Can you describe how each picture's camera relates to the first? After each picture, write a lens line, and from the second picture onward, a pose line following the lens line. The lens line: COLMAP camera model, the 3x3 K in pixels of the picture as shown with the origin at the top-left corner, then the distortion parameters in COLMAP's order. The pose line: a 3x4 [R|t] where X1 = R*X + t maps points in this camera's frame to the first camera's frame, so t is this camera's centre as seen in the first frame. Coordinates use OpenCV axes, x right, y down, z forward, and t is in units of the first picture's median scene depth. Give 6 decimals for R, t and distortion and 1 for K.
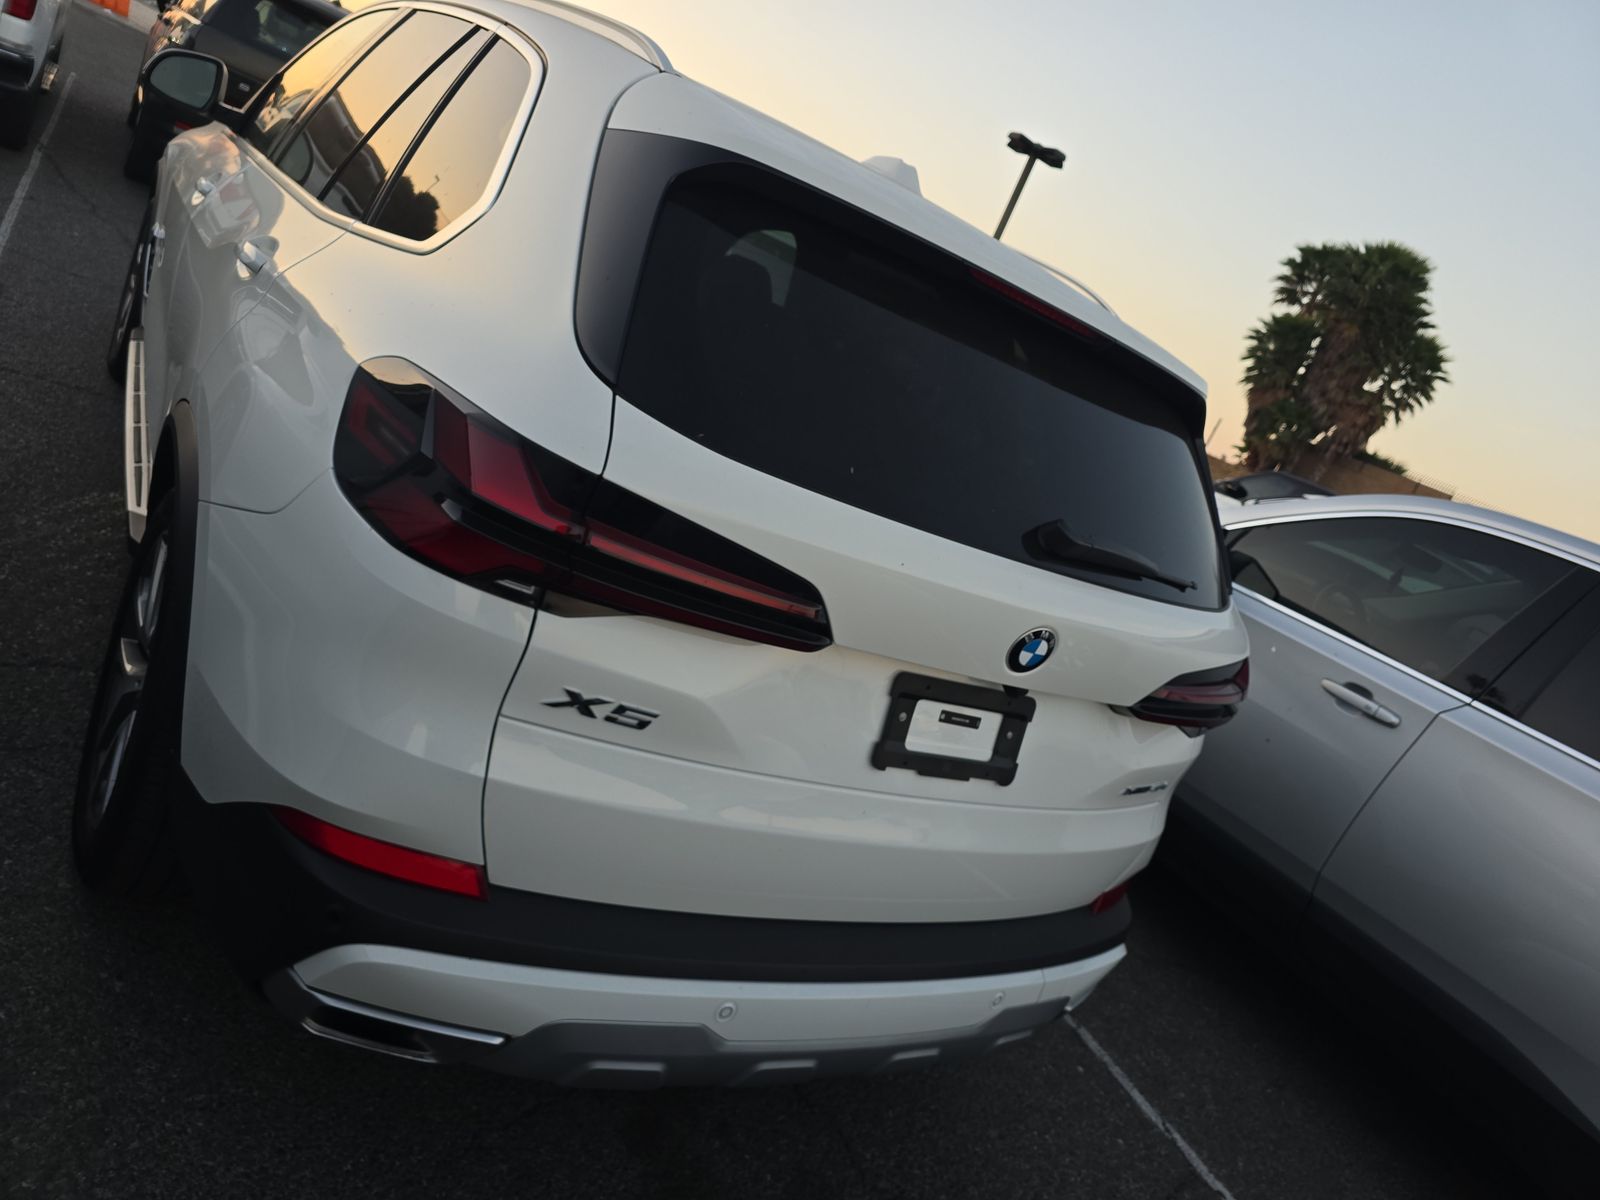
lens RADIAL K [[1084.4, 0, 808.2], [0, 1084.4, 602.0], [0, 0, 1]] dist [0.063170, -0.067436]
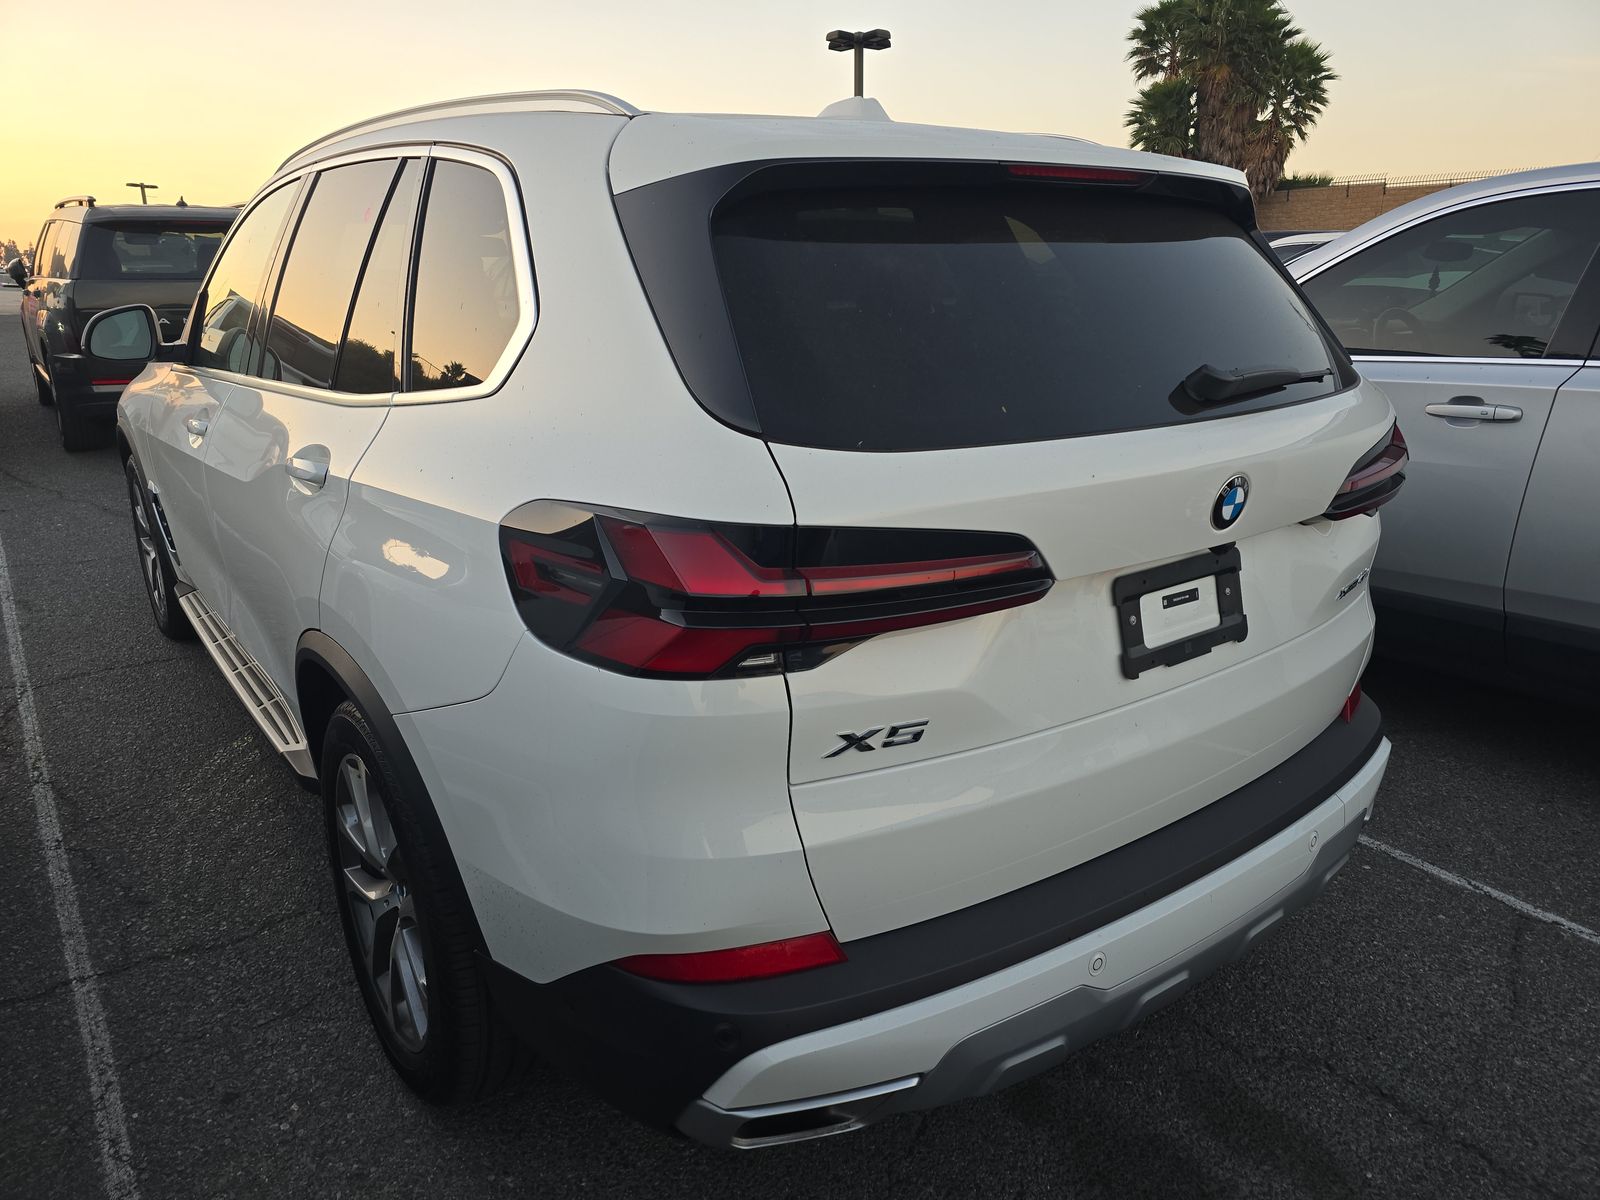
lens RADIAL K [[1066.8, 0, 802.9], [0, 1066.8, 603.2], [0, 0, 1]] dist [0.097202, -0.099972]
pose [[0.909079, -0.415294, -0.033268, -0.109345], [0.416297, 0.908630, 0.033000, -0.048083], [0.016524, -0.043849, 0.998901, 0.021096]]
